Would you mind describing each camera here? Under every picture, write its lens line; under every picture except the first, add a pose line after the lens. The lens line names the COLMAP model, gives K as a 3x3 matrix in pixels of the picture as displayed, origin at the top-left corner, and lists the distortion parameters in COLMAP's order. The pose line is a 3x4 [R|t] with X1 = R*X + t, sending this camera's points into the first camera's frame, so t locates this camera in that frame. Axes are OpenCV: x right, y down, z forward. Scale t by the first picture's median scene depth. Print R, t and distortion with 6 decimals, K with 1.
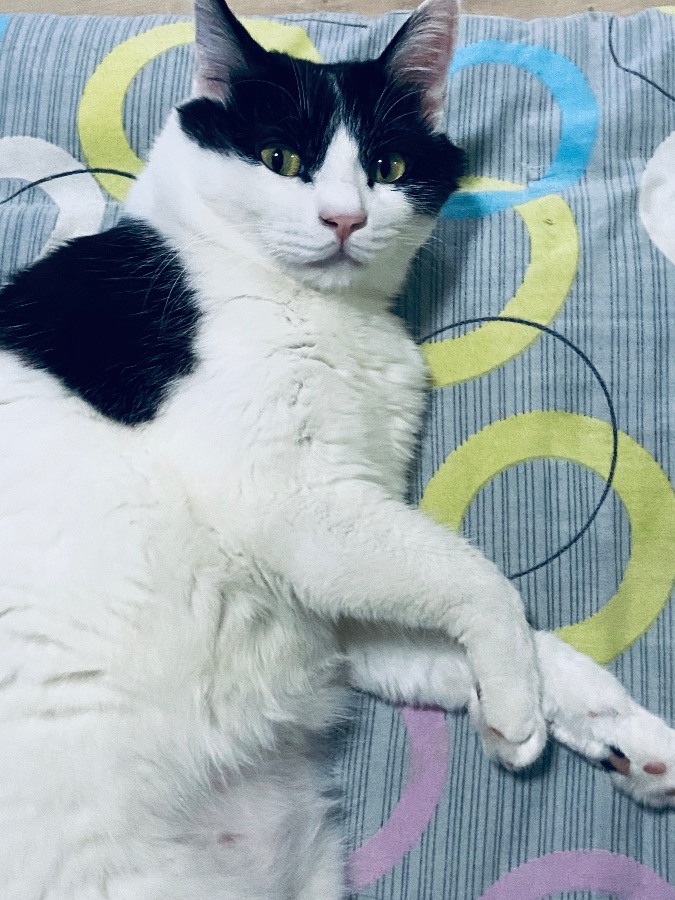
lens RADIAL K [[1270.4, 0, 337.5], [0, 1270.4, 450.0], [0, 0, 1]] dist [0.079203, 0.011489]
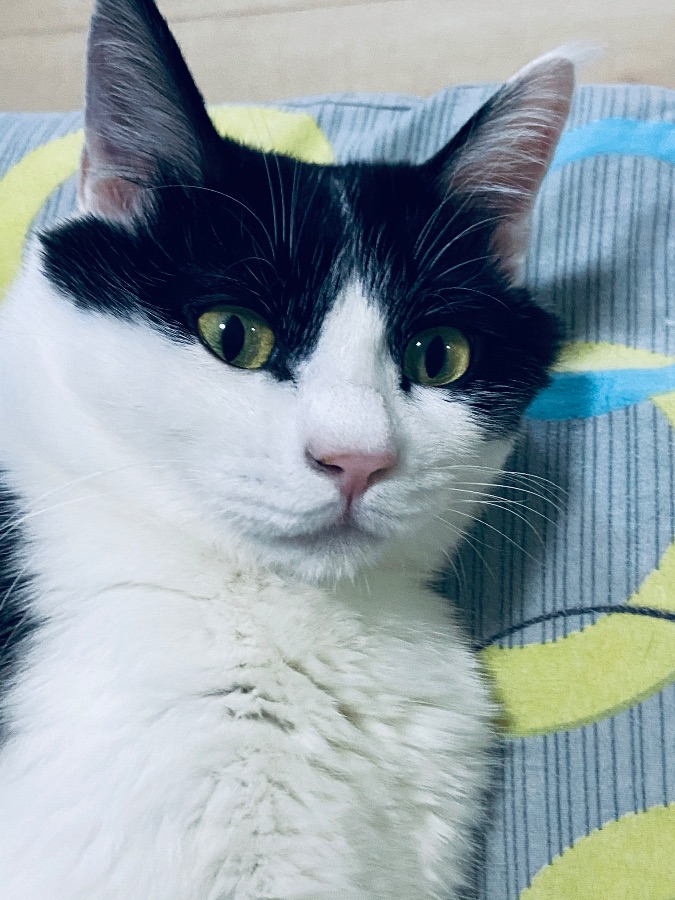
lens RADIAL K [[1270.4, 0, 337.5], [0, 1270.4, 450.0], [0, 0, 1]] dist [0.079203, 0.011489]
pose [[0.992252, -0.008835, -0.123928, 0.071997], [-0.003341, 0.995211, -0.097697, -0.115633], [0.124197, 0.097354, 0.987470, 0.445171]]
